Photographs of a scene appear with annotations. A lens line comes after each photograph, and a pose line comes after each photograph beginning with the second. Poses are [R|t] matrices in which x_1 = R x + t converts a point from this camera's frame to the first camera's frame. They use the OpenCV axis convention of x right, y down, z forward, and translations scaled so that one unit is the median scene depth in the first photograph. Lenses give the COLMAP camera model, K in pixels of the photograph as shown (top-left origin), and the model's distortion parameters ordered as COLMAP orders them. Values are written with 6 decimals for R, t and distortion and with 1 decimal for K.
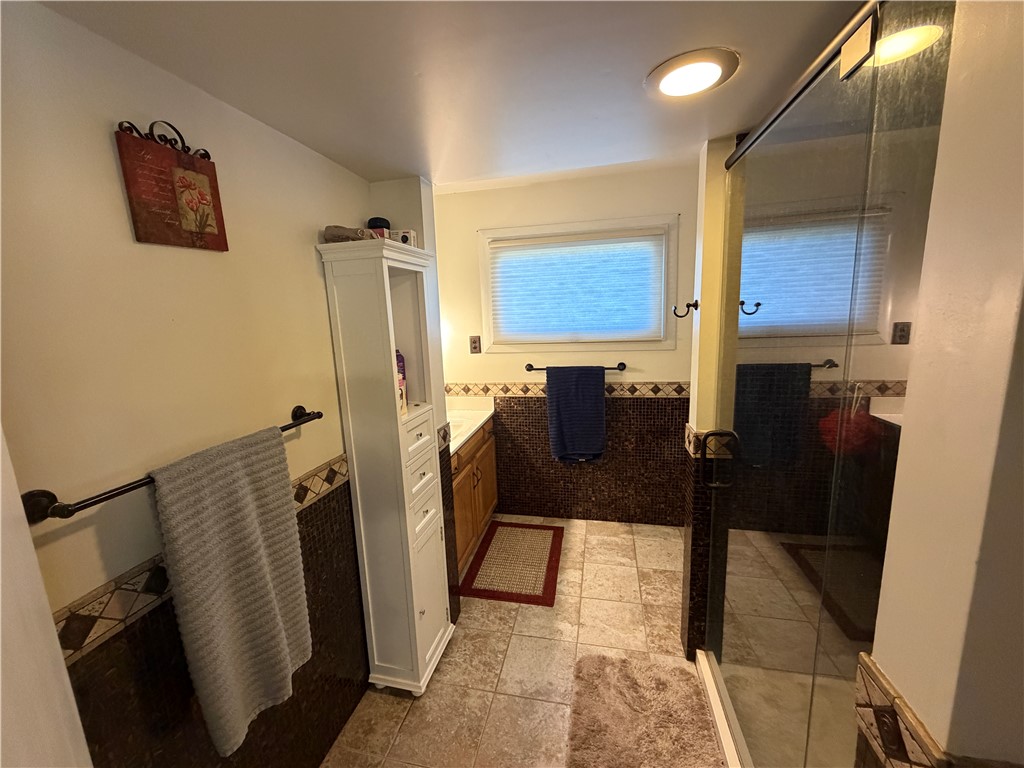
lens RADIAL K [[412.2, 0, 510.5], [0, 412.2, 383.2], [0, 0, 1]] dist [0.001211, 0.000063]
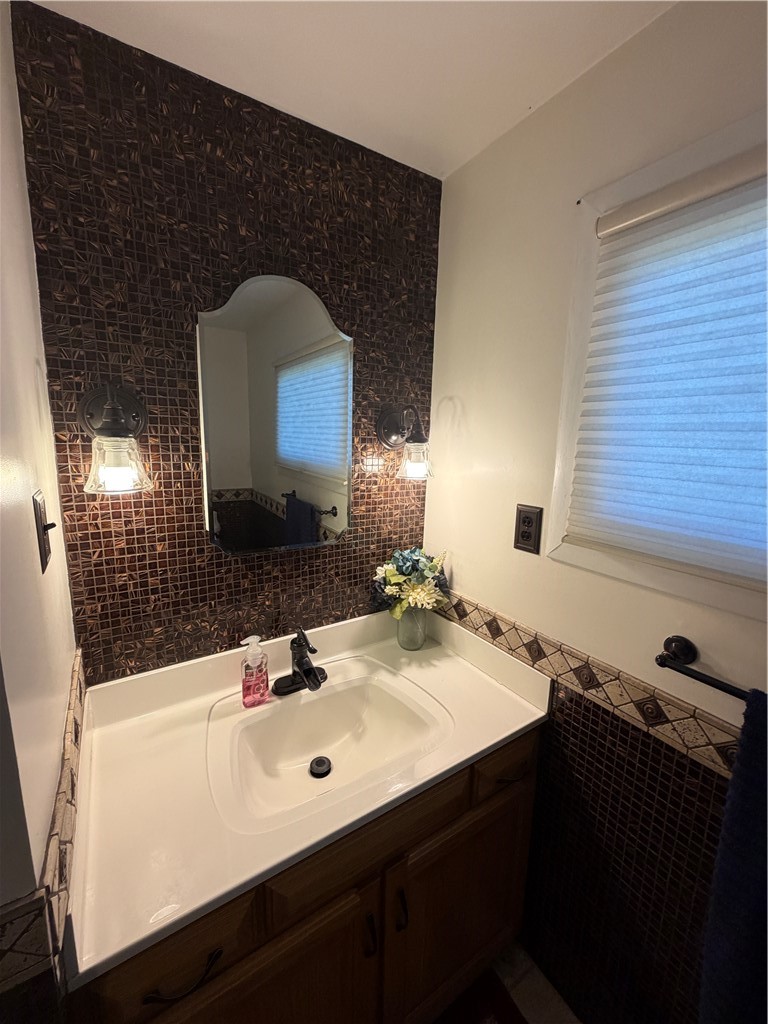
lens RADIAL K [[412.2, 0, 382.3], [0, 412.2, 507.3], [0, 0, 1]] dist [0.001211, 0.000063]
pose [[0.705527, 0.178934, -0.685722, 0.076533], [-0.172149, 0.981890, 0.079097, -0.119665], [0.687457, 0.062241, 0.723553, 0.632275]]
